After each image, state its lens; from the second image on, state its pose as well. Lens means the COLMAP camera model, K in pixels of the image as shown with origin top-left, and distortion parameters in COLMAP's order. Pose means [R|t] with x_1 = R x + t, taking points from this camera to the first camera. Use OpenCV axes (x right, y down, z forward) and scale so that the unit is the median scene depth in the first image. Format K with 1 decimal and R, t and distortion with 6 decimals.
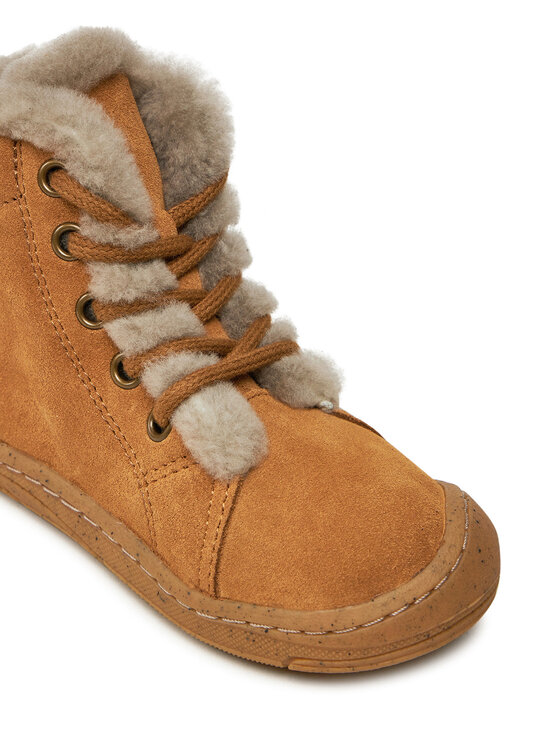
lens RADIAL K [[1821.0, 0, 280.0], [0, 1821.0, 373.0], [0, 0, 1]] dist [0.105883, 0.518619]
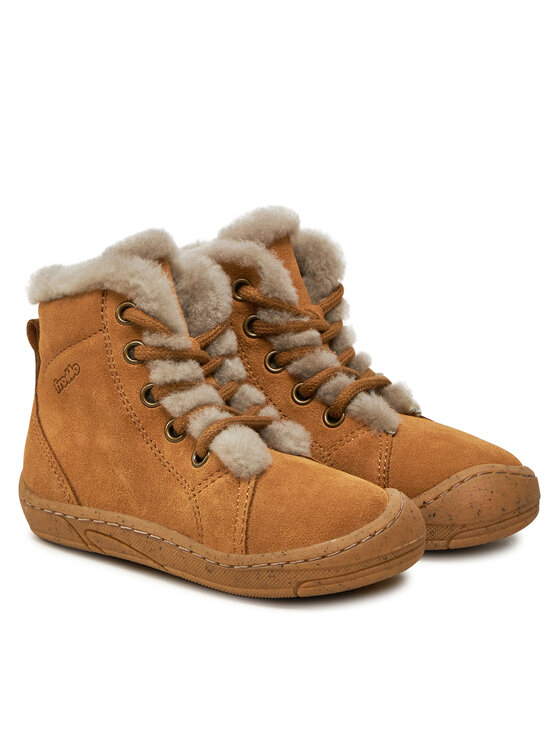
lens RADIAL K [[1821.0, 0, 280.0], [0, 1821.0, 373.0], [0, 0, 1]] dist [0.105883, 0.518619]
pose [[0.994072, -0.059688, 0.090876, -0.137527], [0.088609, 0.929115, -0.359017, 0.534441], [-0.063005, 0.364941, 0.928896, -0.487739]]
